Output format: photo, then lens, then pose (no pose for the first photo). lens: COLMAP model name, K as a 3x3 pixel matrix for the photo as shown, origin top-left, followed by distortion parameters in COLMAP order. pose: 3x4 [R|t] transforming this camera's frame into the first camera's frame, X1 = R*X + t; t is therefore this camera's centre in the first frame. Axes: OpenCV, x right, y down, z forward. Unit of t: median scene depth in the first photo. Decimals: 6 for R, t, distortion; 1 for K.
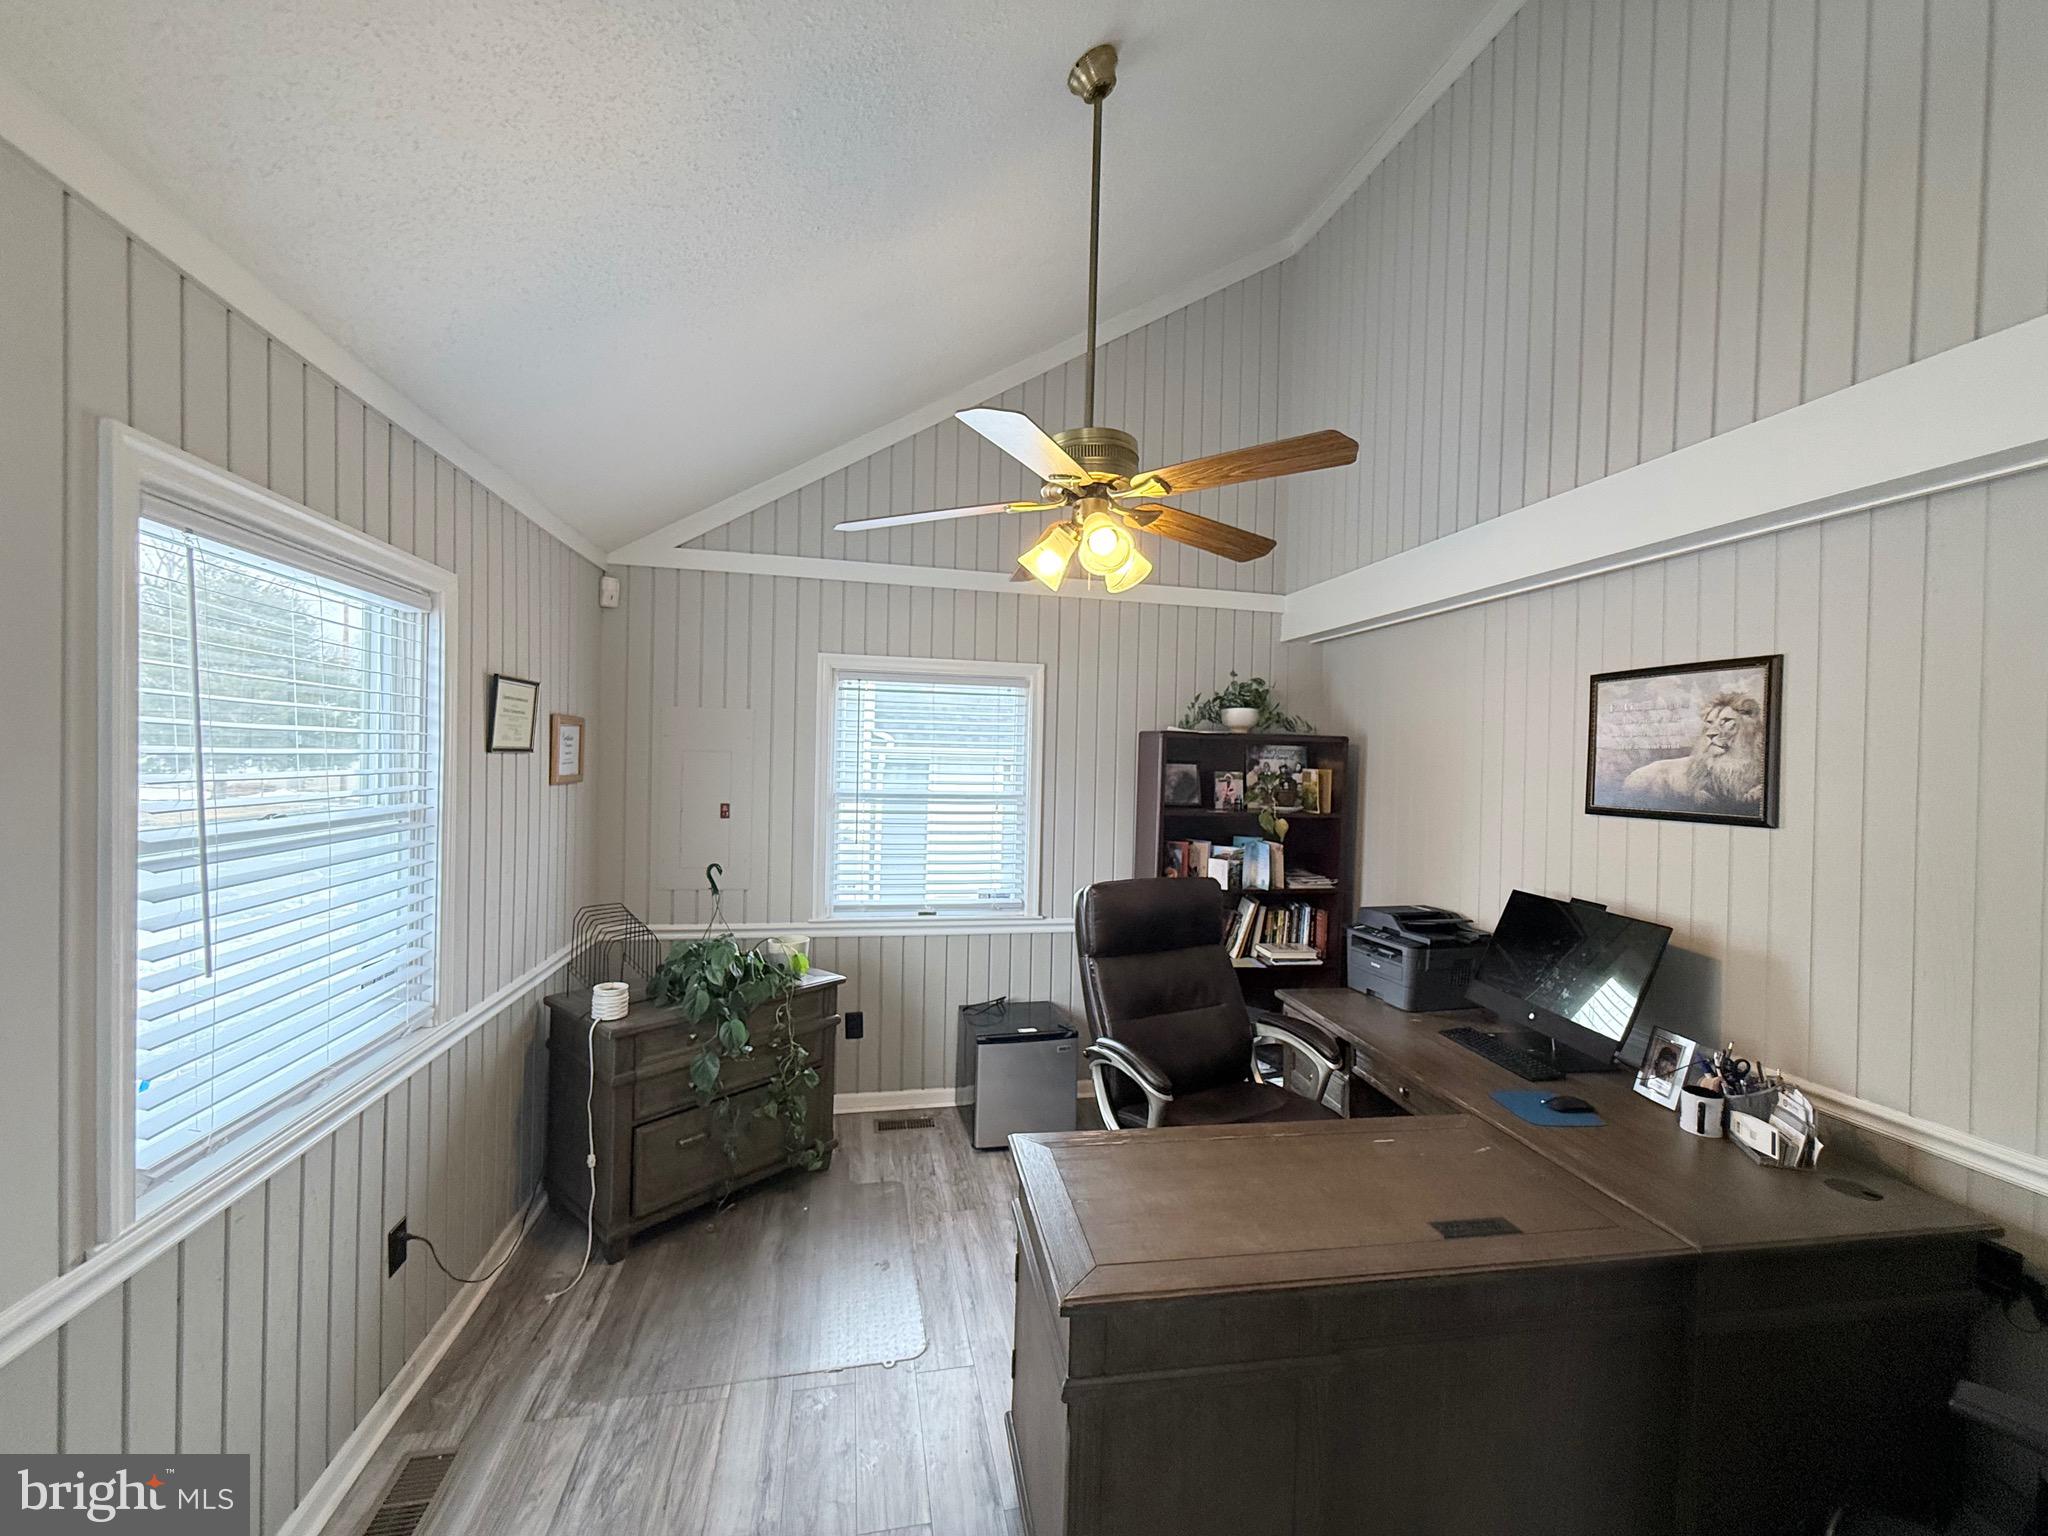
lens RADIAL K [[820.9, 0, 1022.6], [0, 820.9, 768.9], [0, 0, 1]] dist [0.002436, -0.000617]
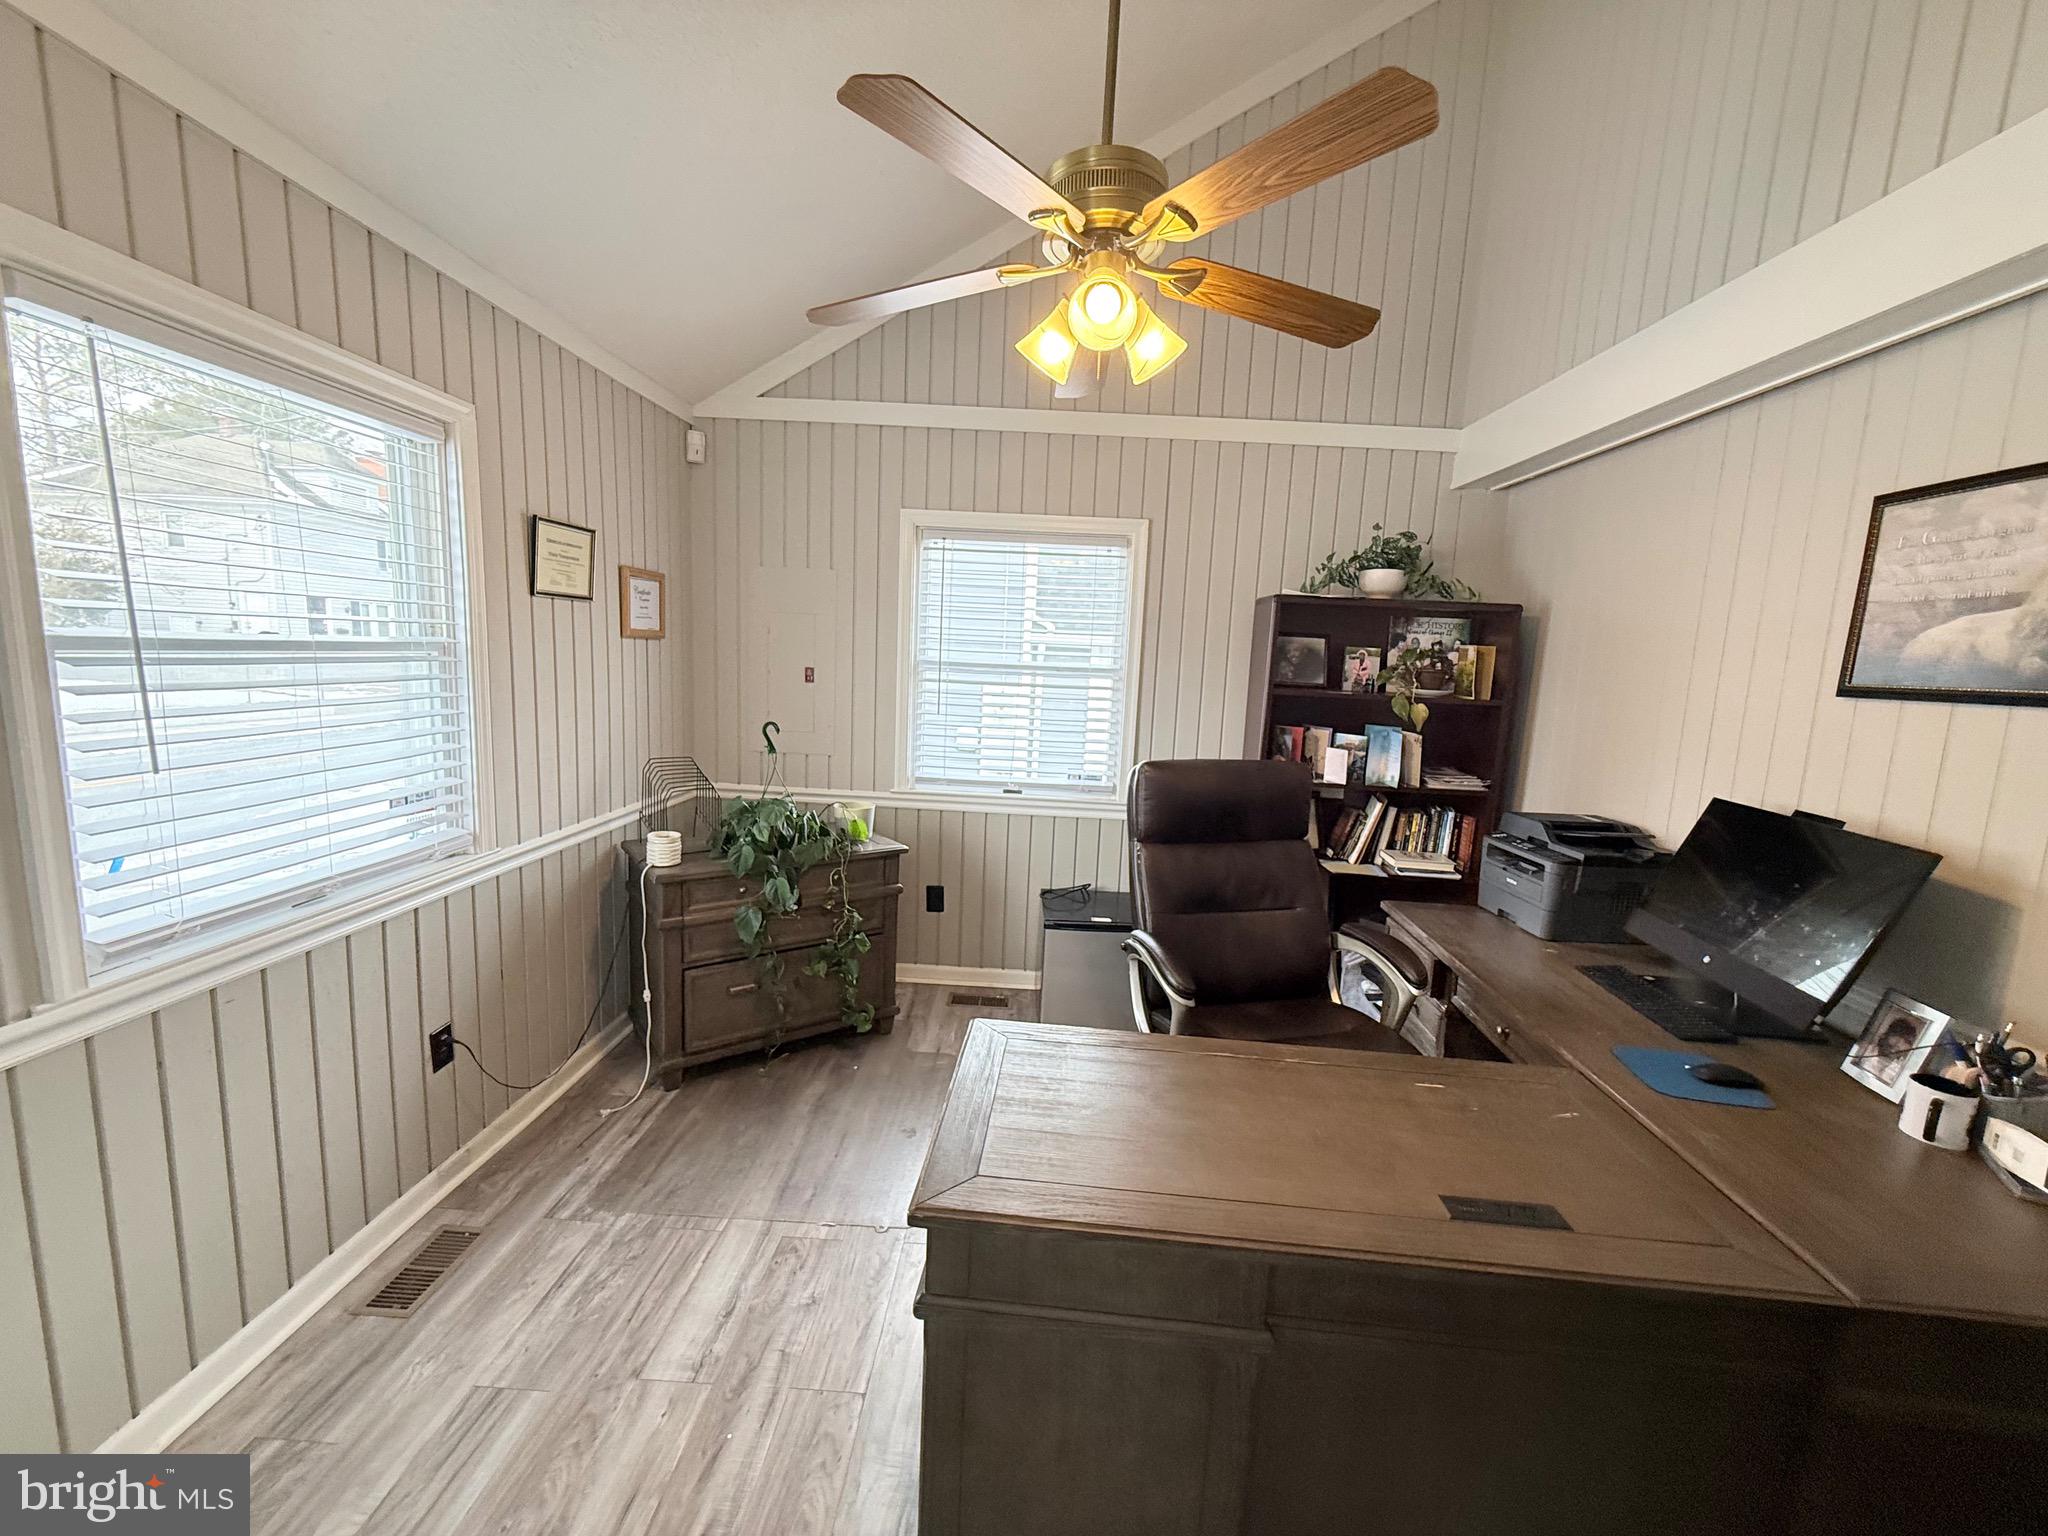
lens RADIAL K [[820.9, 0, 1019.4], [0, 820.9, 767.9], [0, 0, 1]] dist [0.002436, -0.000617]
pose [[0.971311, 0.053940, -0.231616, 0.164685], [-0.025632, 0.992009, 0.123535, 0.046866], [0.236428, -0.114054, 0.964932, 0.134143]]
